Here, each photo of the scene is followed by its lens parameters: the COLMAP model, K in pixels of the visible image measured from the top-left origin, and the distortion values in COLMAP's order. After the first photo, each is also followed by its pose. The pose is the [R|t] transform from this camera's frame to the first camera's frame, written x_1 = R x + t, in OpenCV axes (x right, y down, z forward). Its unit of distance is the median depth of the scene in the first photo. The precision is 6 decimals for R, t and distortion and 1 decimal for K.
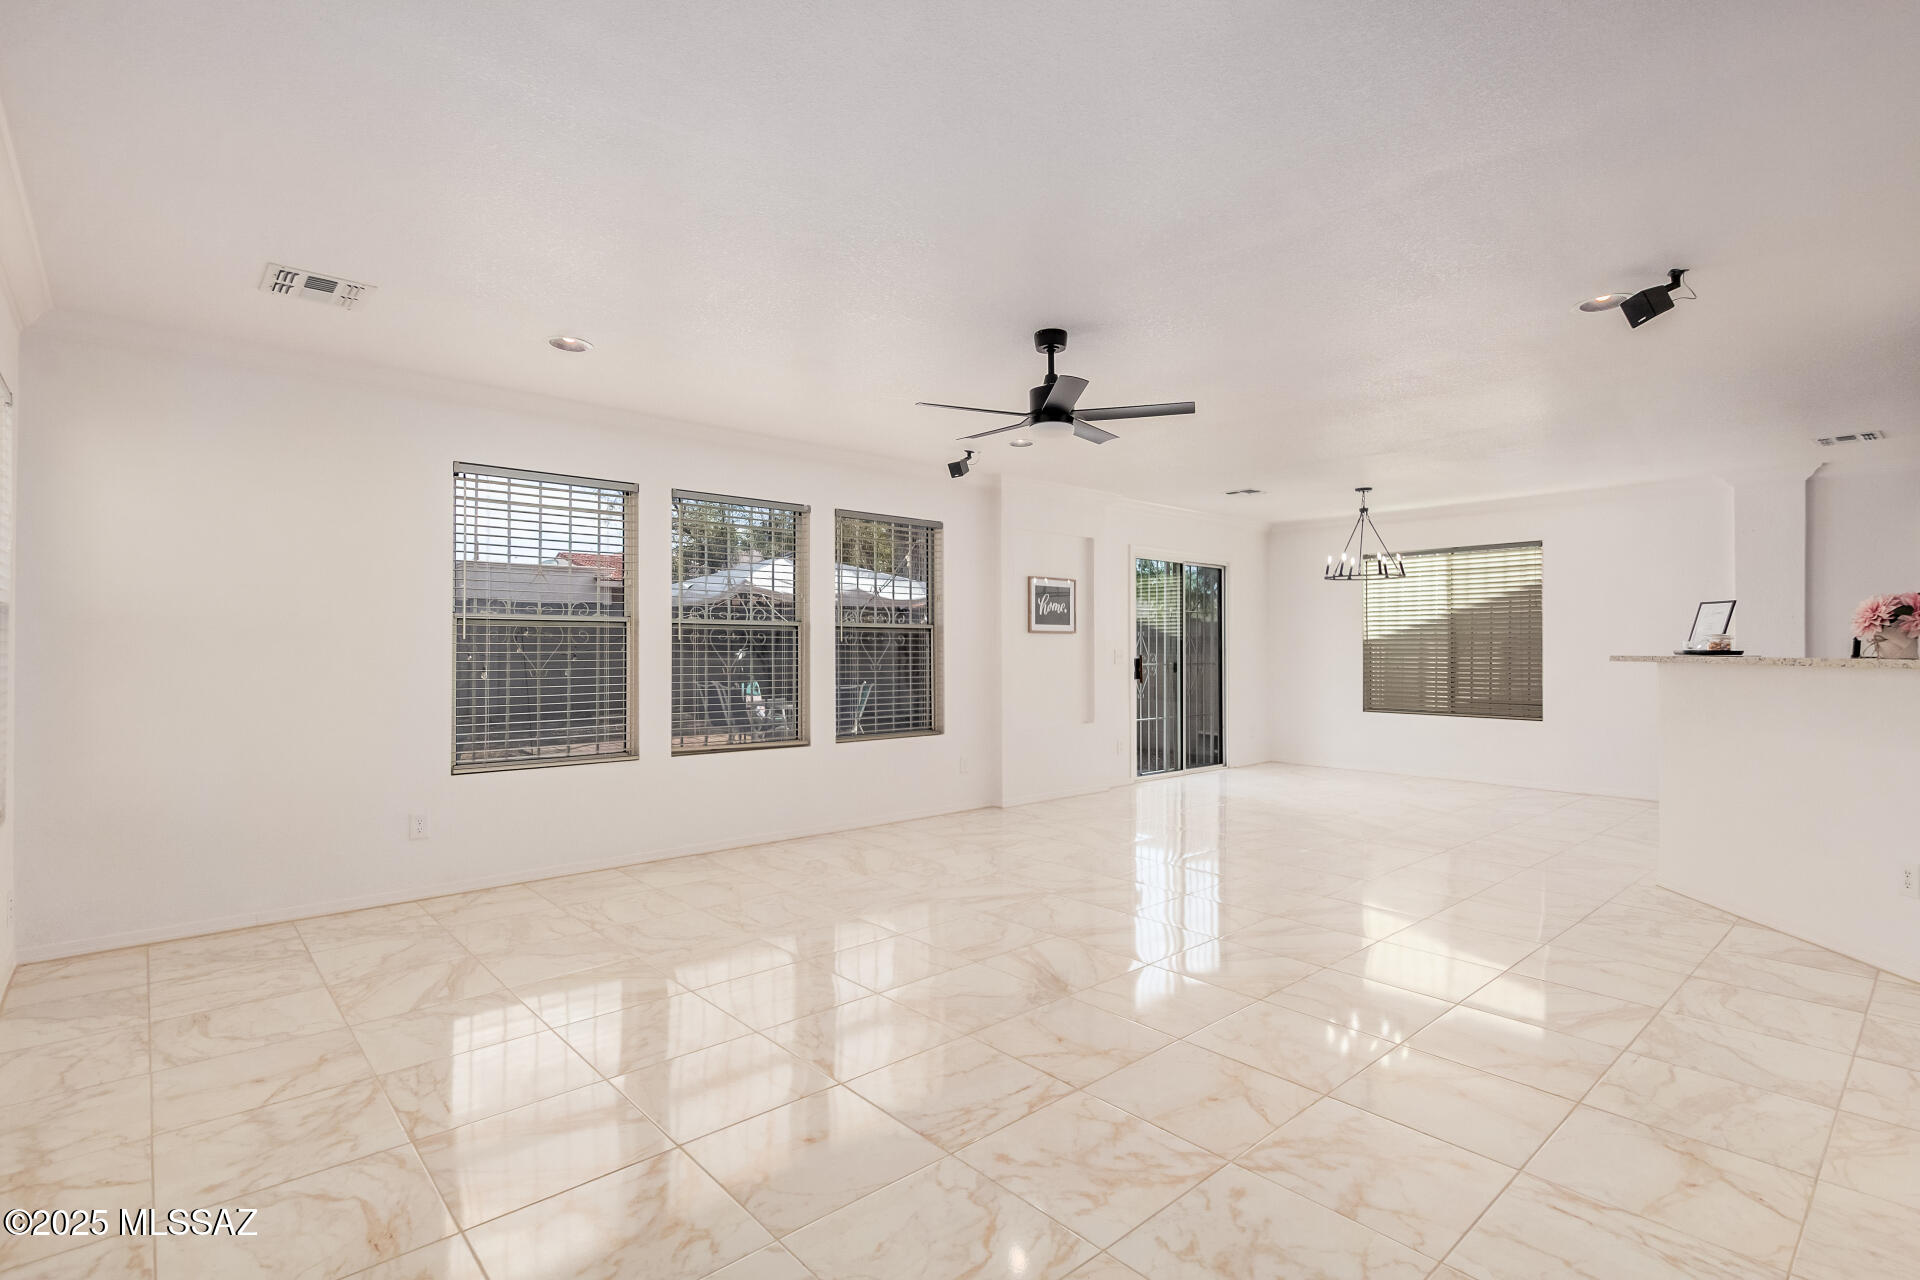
lens RADIAL K [[904.8, 0, 972.8], [0, 904.8, 646.6], [0, 0, 1]] dist [0.006881, -0.000848]
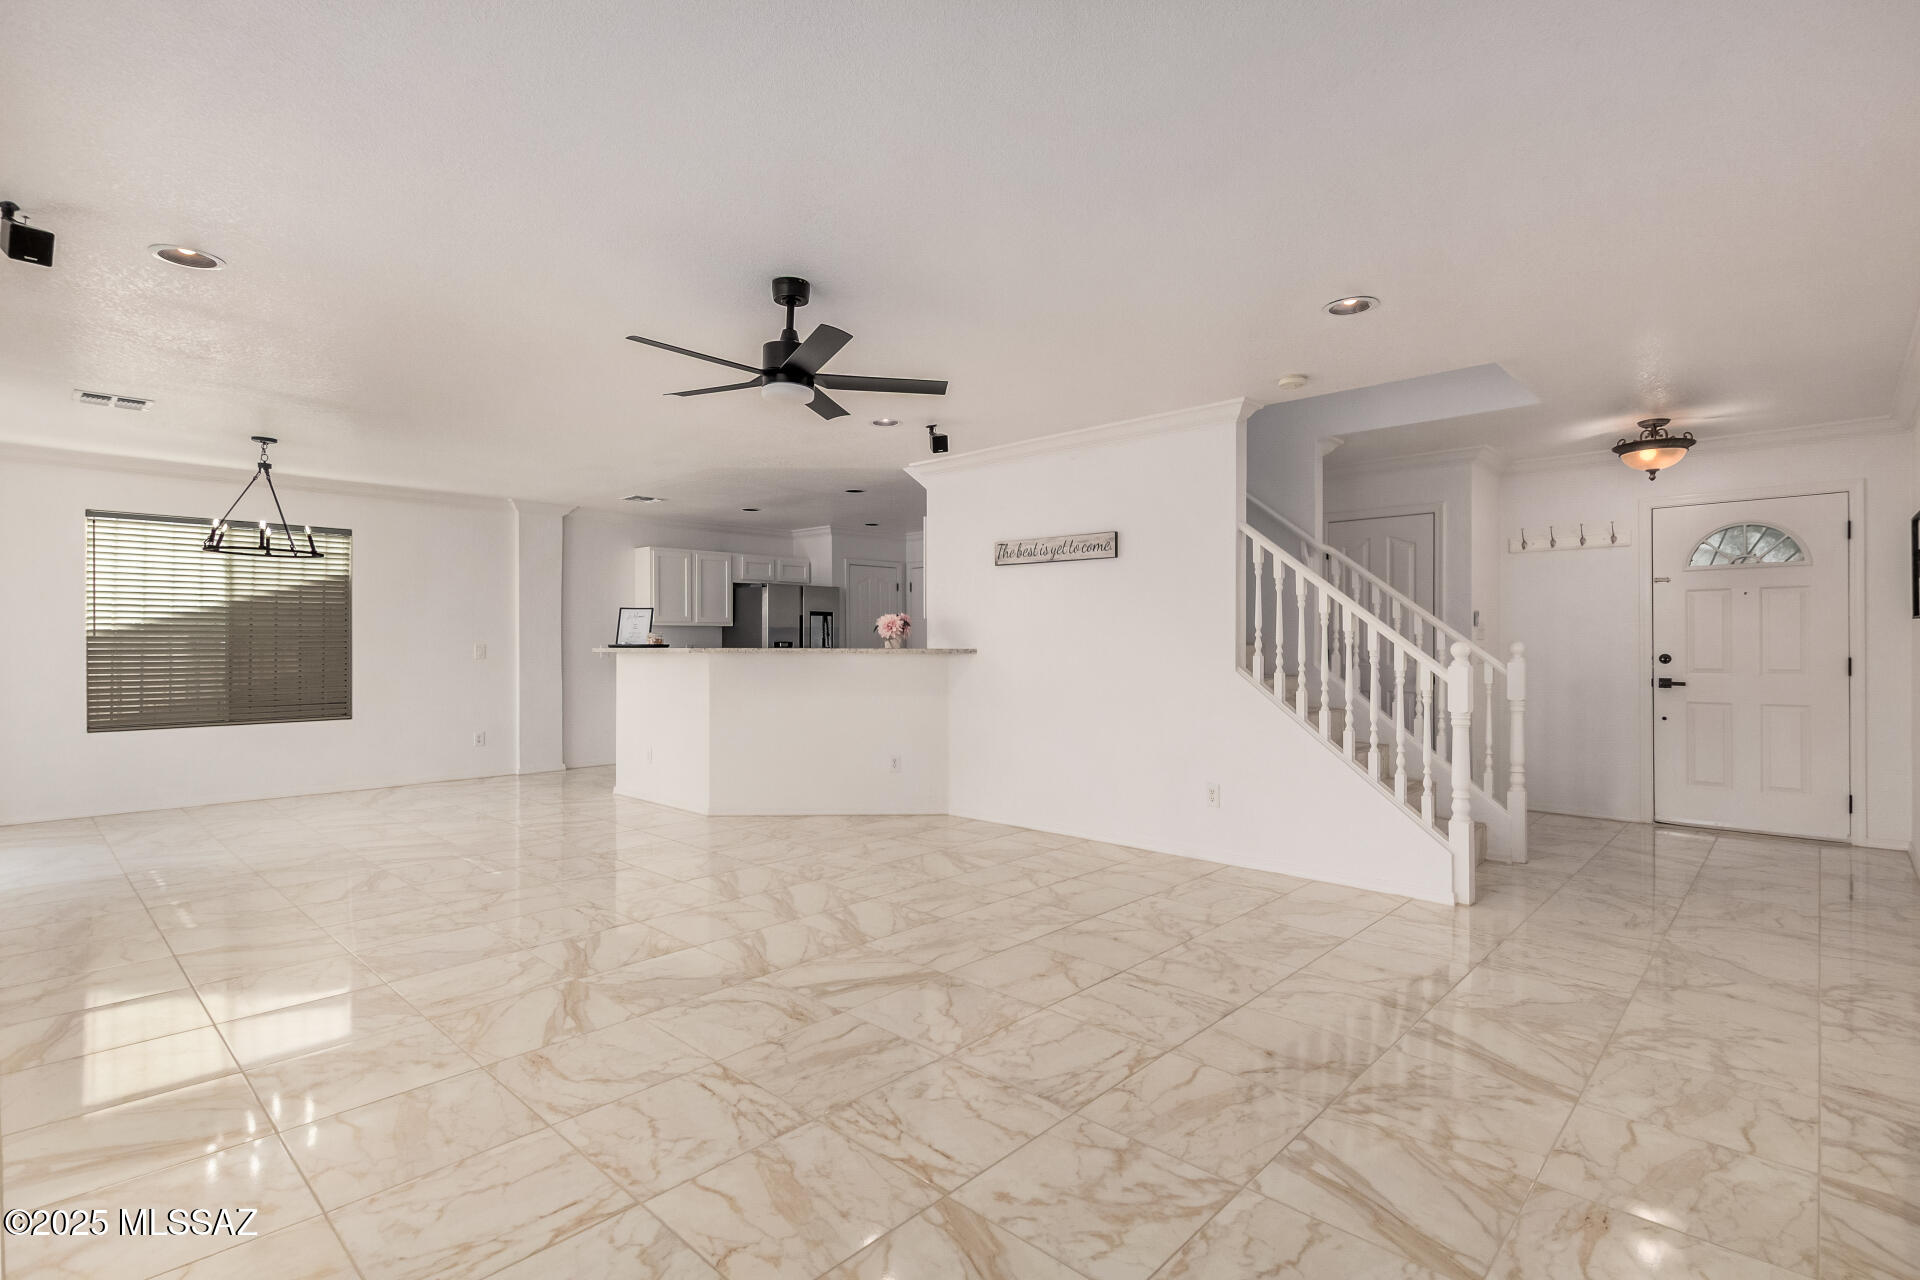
lens RADIAL K [[914.2, 0, 976.5], [0, 914.2, 643.6], [0, 0, 1]] dist [0.018349, -0.000354]
pose [[-0.087209, -0.001434, 0.996189, -0.424237], [-0.001341, 0.999998, 0.001322, 0.000509], [-0.996189, -0.001220, -0.087211, 0.465781]]
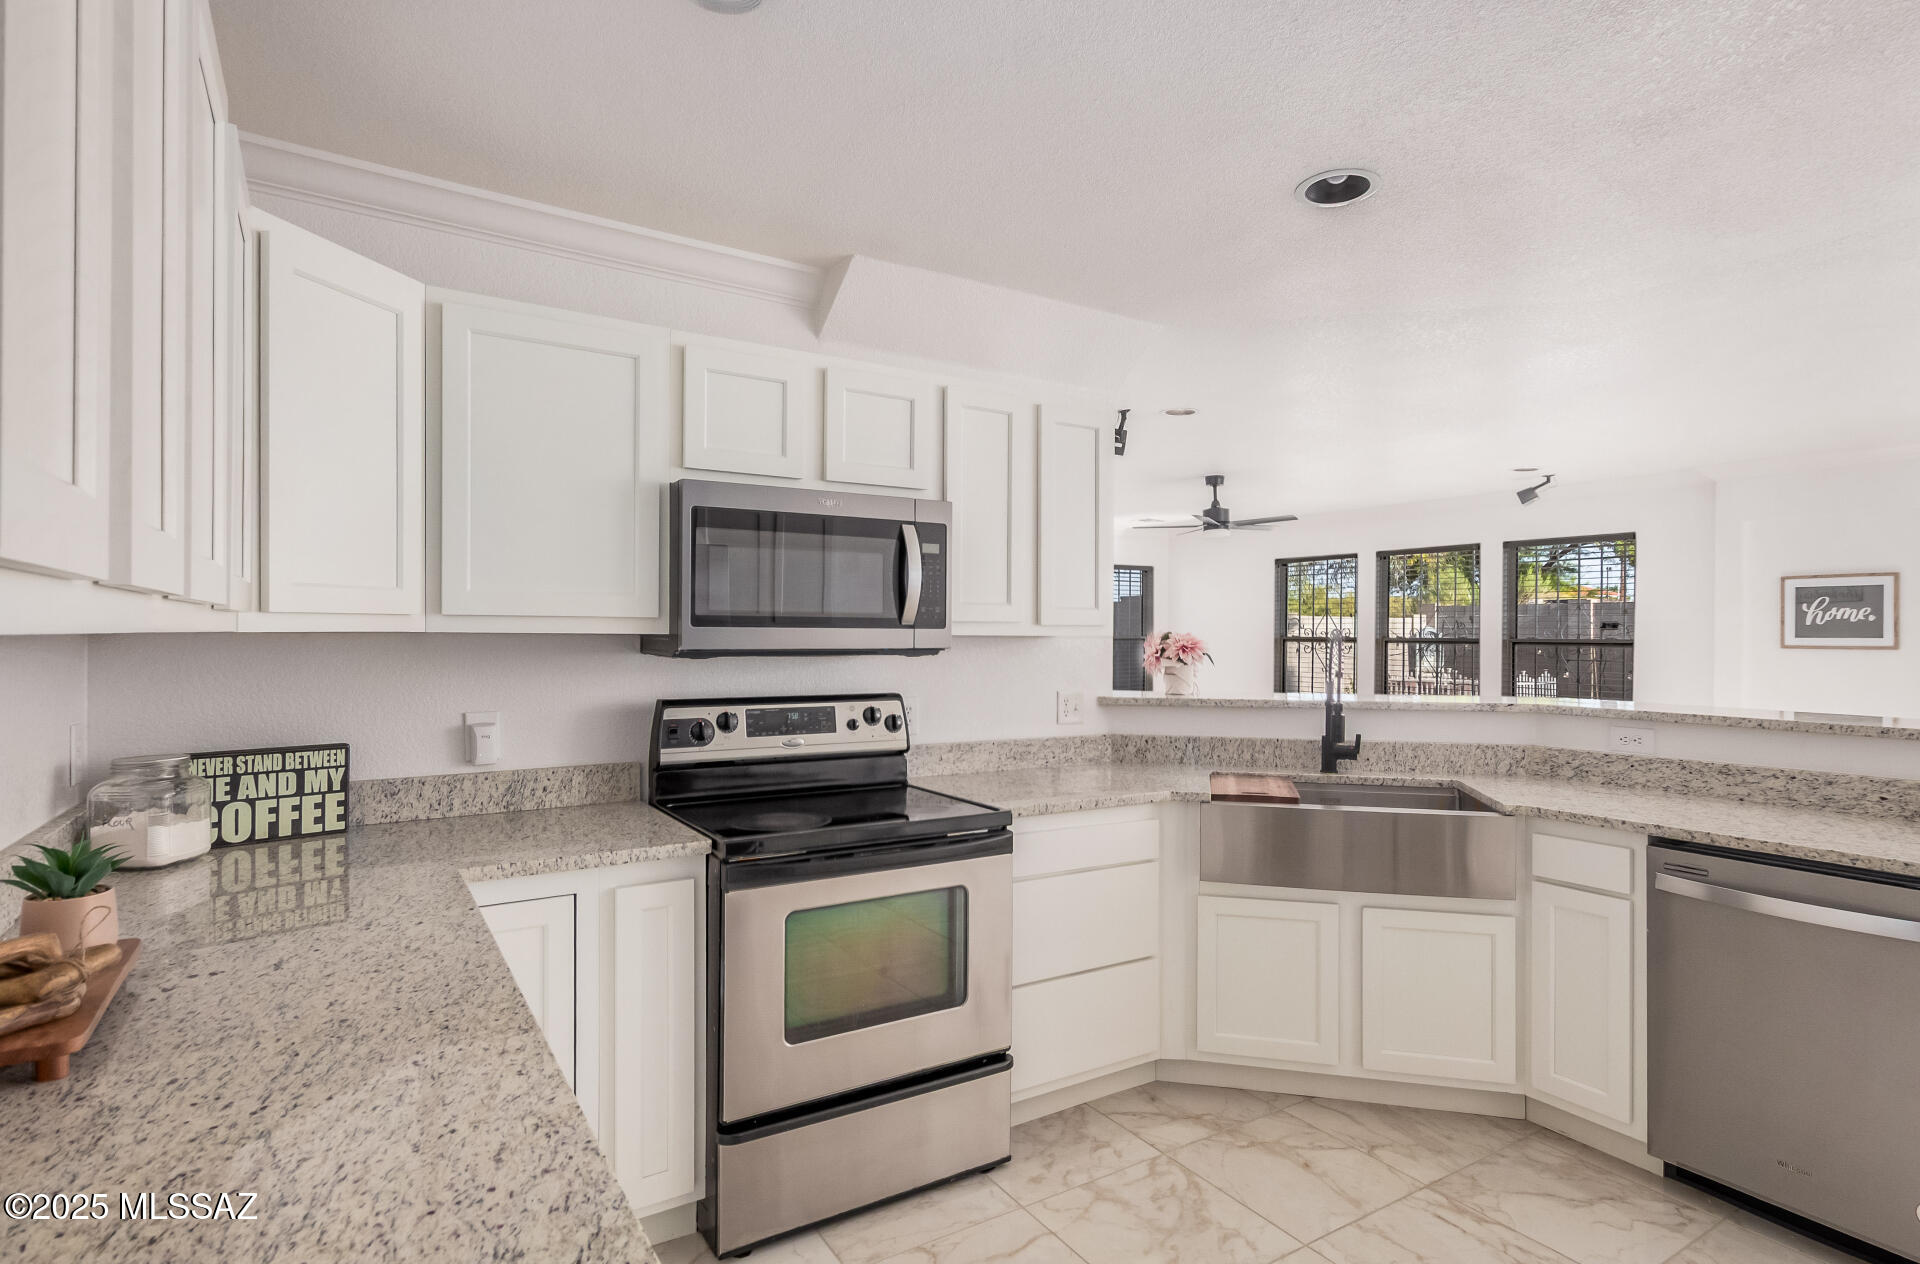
lens RADIAL K [[993.8, 0, 960.0], [0, 993.8, 632.0], [0, 0, 1]] dist [0.004280, 0.001632]
pose [[-0.171517, -0.002756, -0.985177, 1.038585], [-0.003057, 0.999993, -0.002265, -0.025439], [0.985176, 0.002624, -0.171524, 0.441153]]
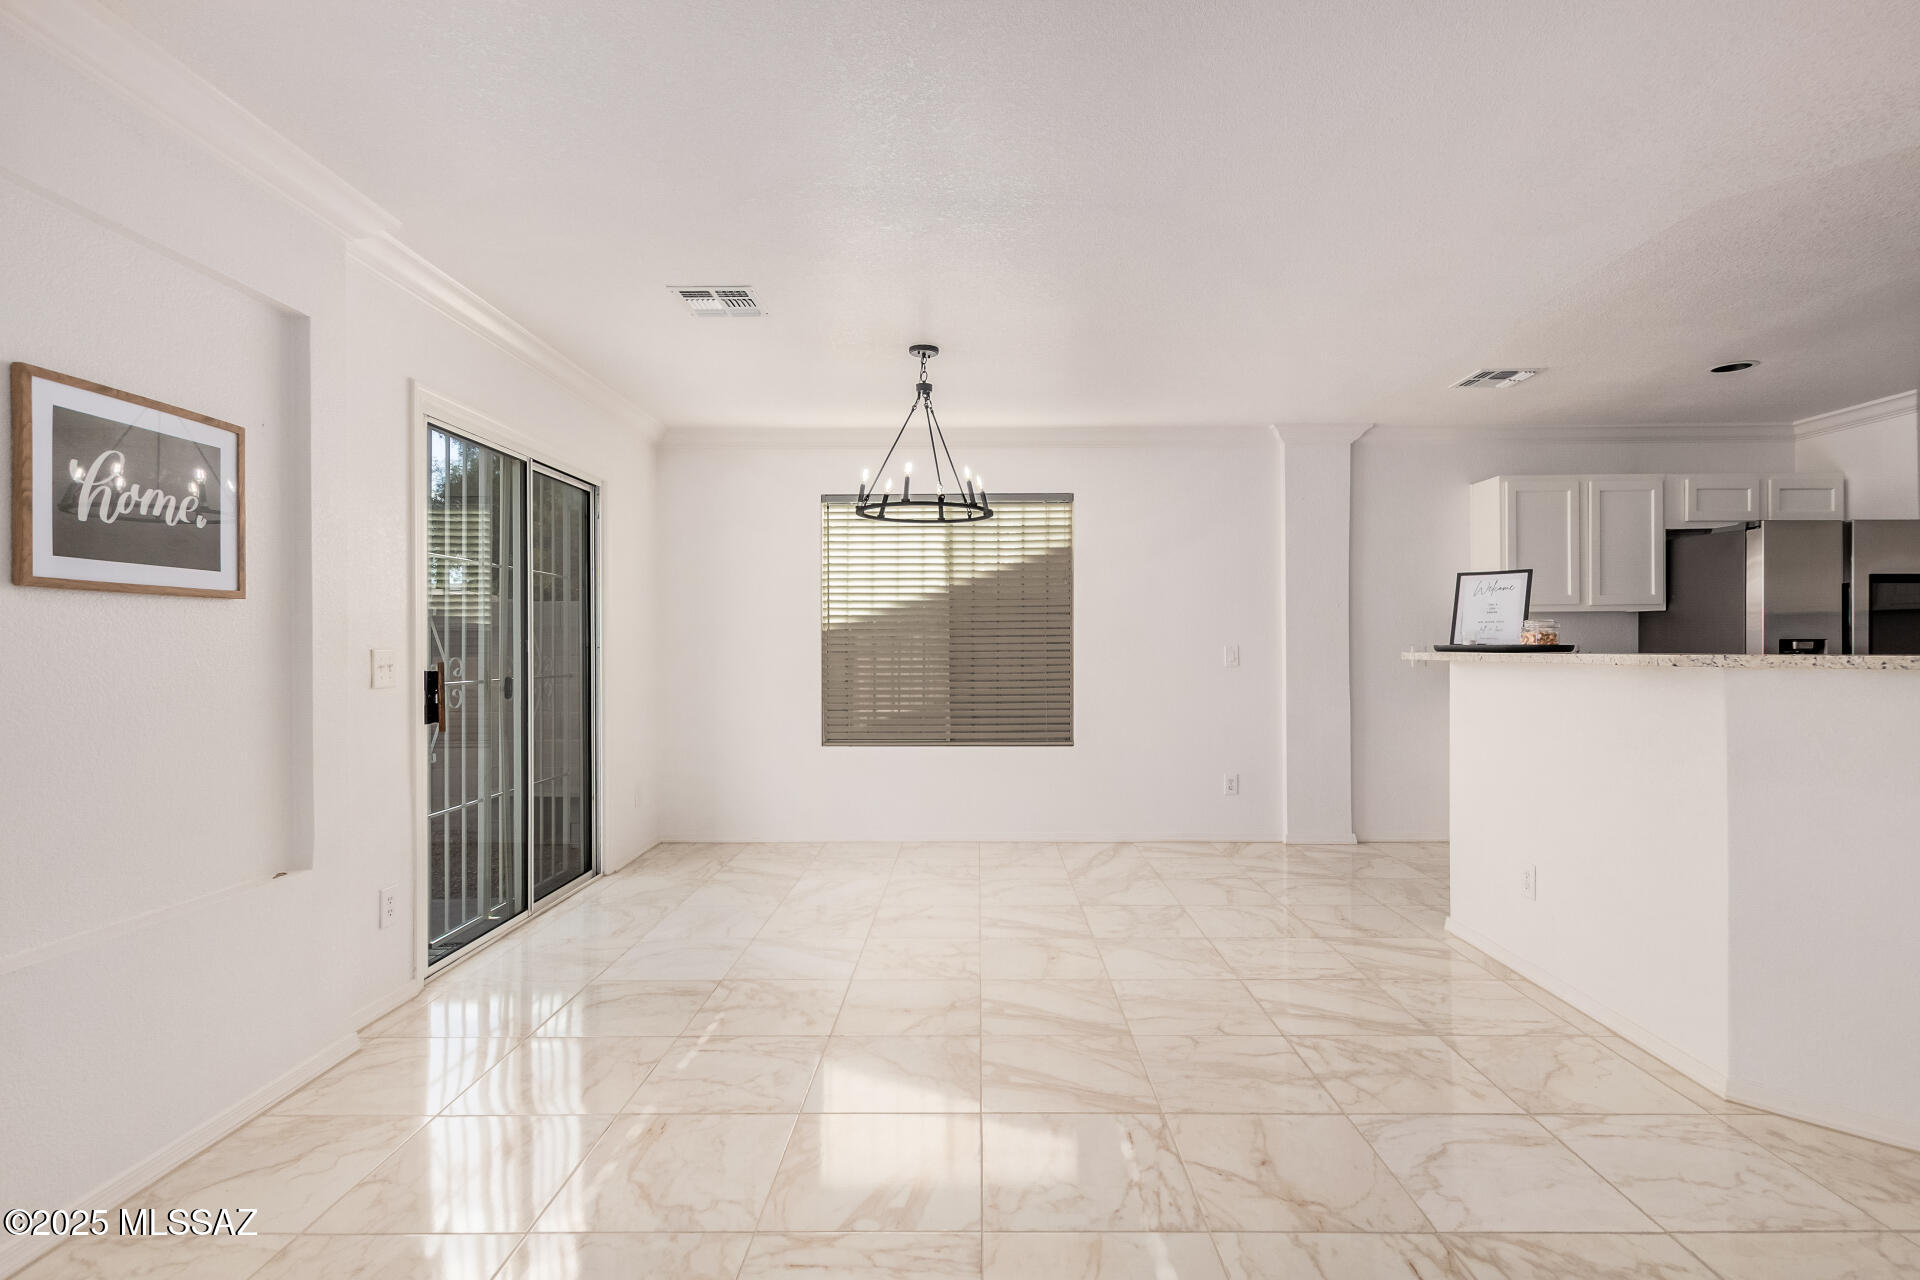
lens RADIAL K [[904.8, 0, 972.8], [0, 904.8, 646.6], [0, 0, 1]] dist [0.006881, -0.000848]
pose [[0.673626, -0.003410, 0.739064, 0.053244], [0.002575, 0.999994, 0.002267, 0.002004], [-0.739068, 0.000375, 0.673631, 0.626540]]
